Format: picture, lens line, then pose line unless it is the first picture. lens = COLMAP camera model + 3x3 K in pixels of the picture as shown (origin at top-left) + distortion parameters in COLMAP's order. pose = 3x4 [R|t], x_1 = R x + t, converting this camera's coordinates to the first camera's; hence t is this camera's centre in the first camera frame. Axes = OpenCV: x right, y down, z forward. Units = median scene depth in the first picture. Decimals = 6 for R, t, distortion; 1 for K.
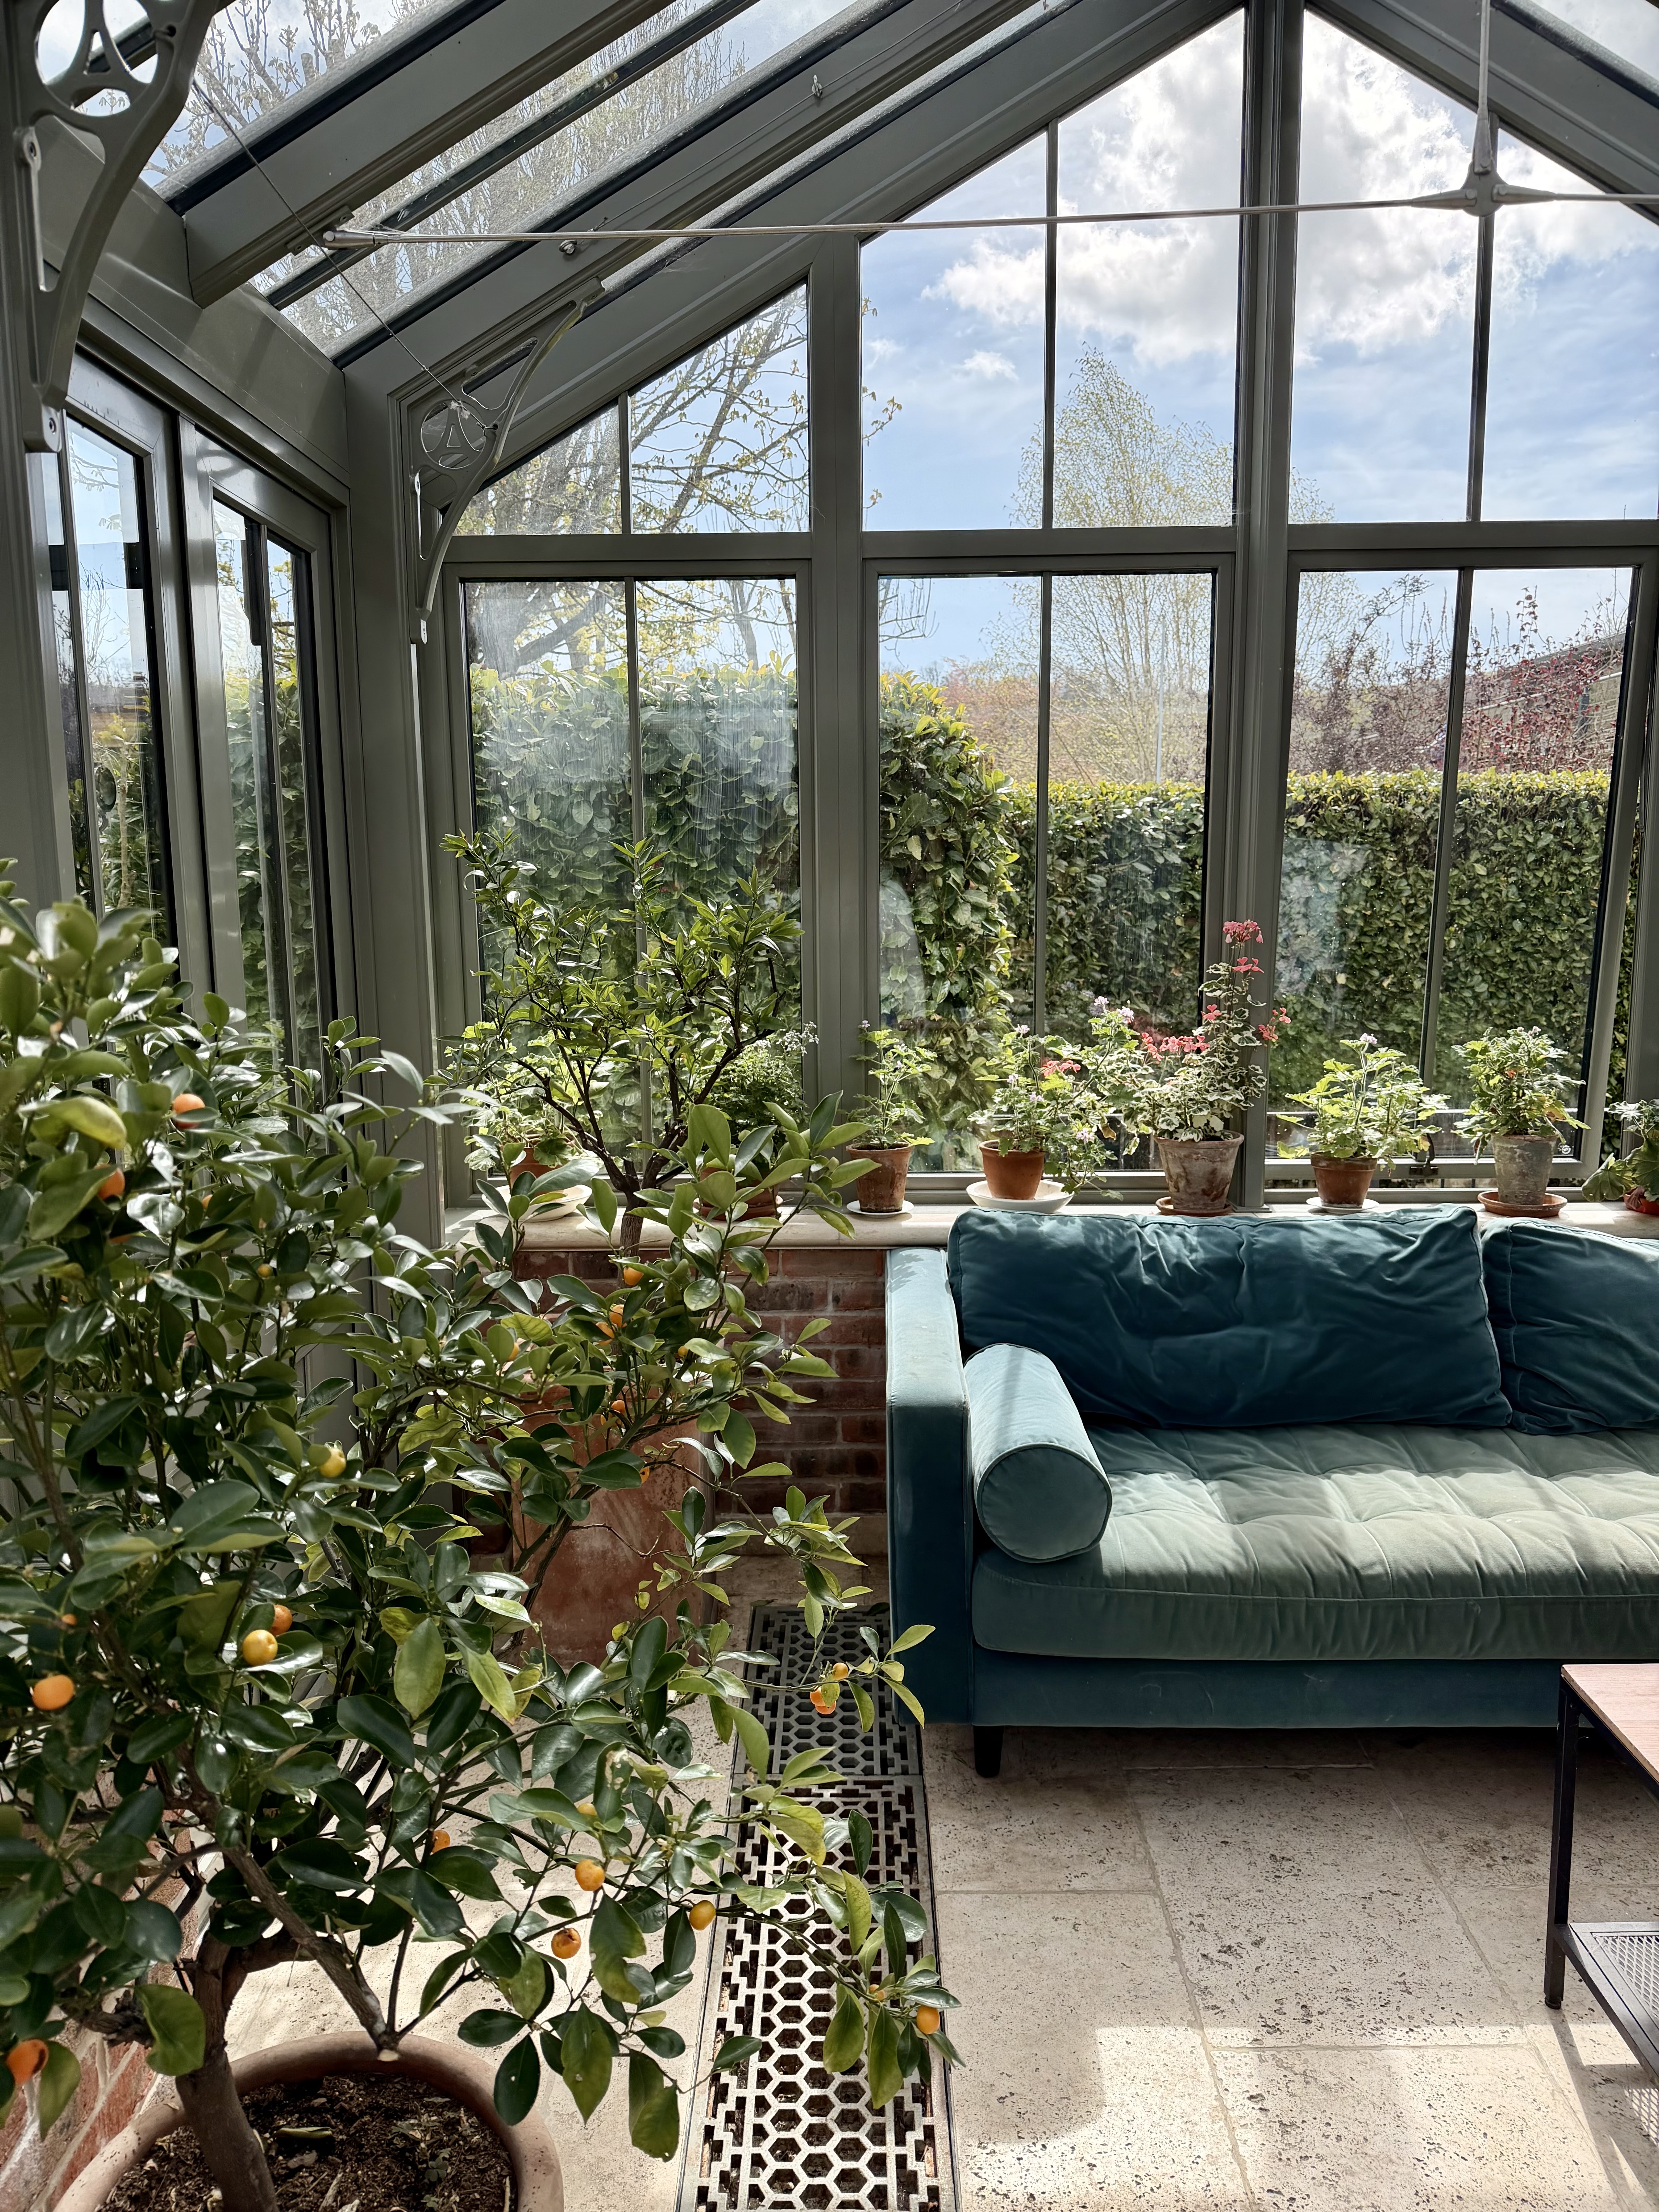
lens RADIAL K [[1544.2, 0, 827.0], [0, 1544.2, 1093.9], [0, 0, 1]] dist [0.073468, -0.112774]
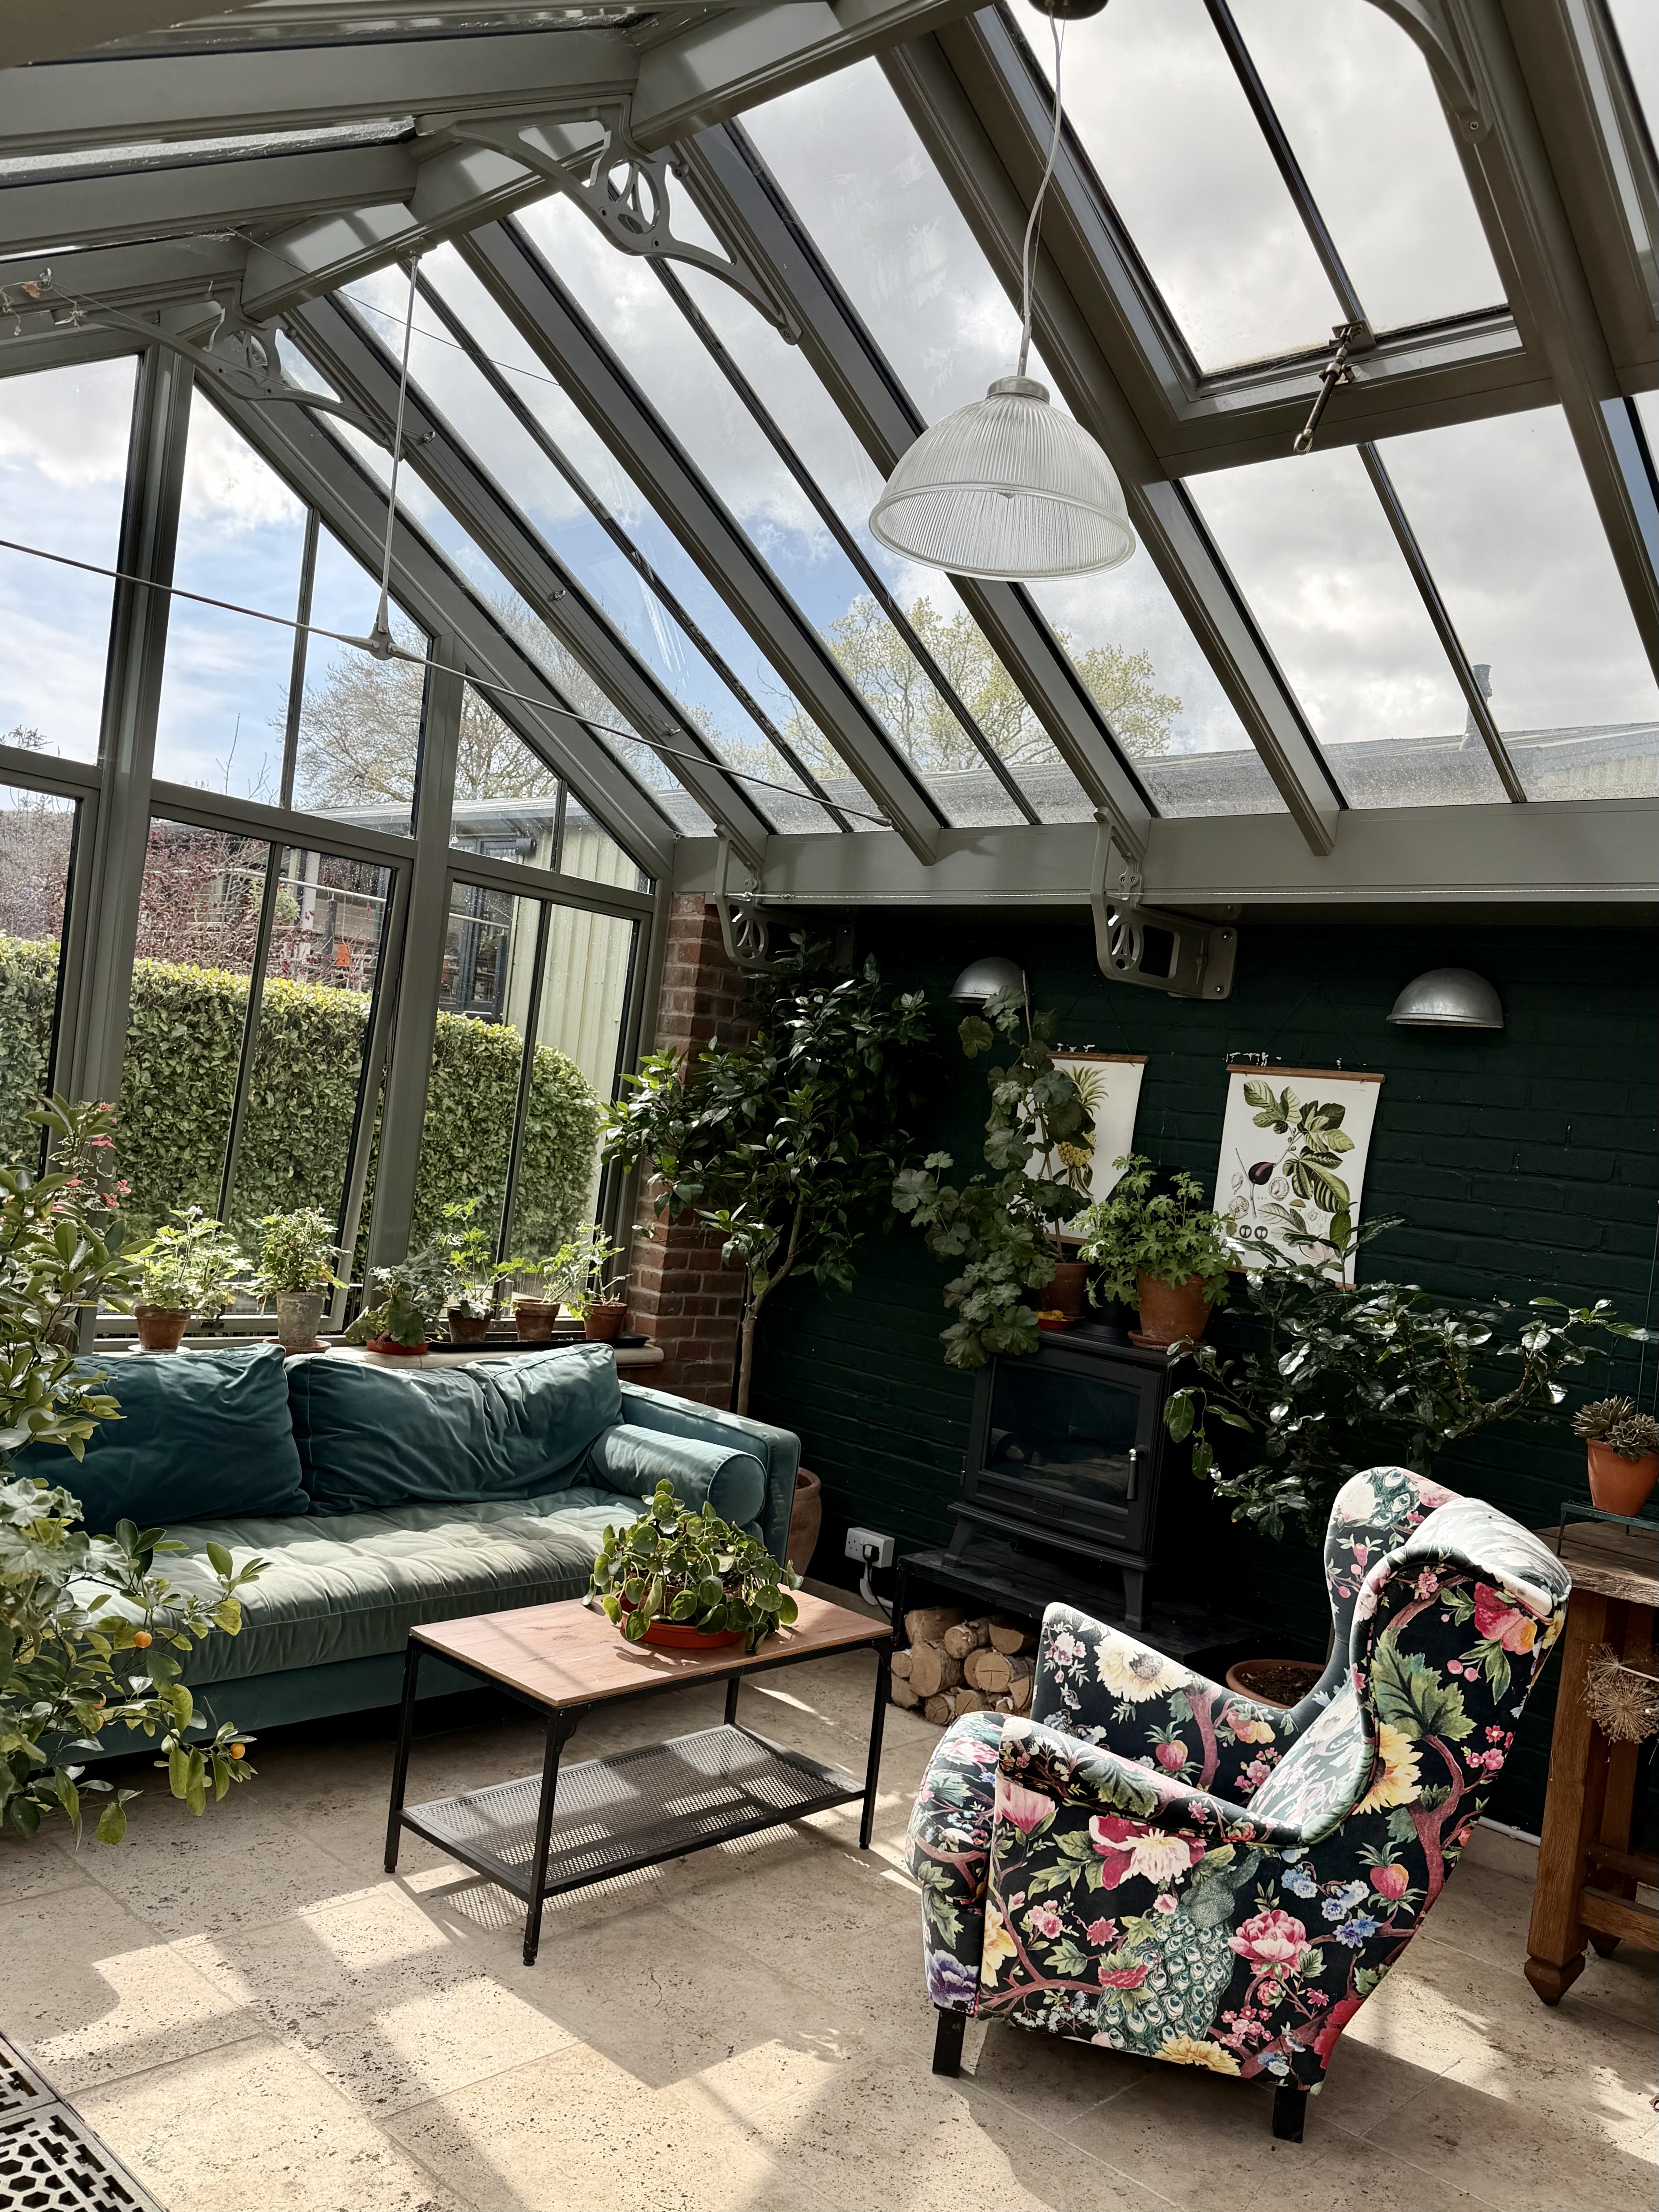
lens RADIAL K [[1747.5, 0, 838.7], [0, 1747.5, 1177.3], [0, 0, 1]] dist [0.007472, -0.016022]
pose [[0.664529, 0.063007, 0.744601, -0.361311], [-0.015262, 0.997376, -0.070776, 0.030271], [-0.747107, 0.035668, 0.663747, -0.300034]]
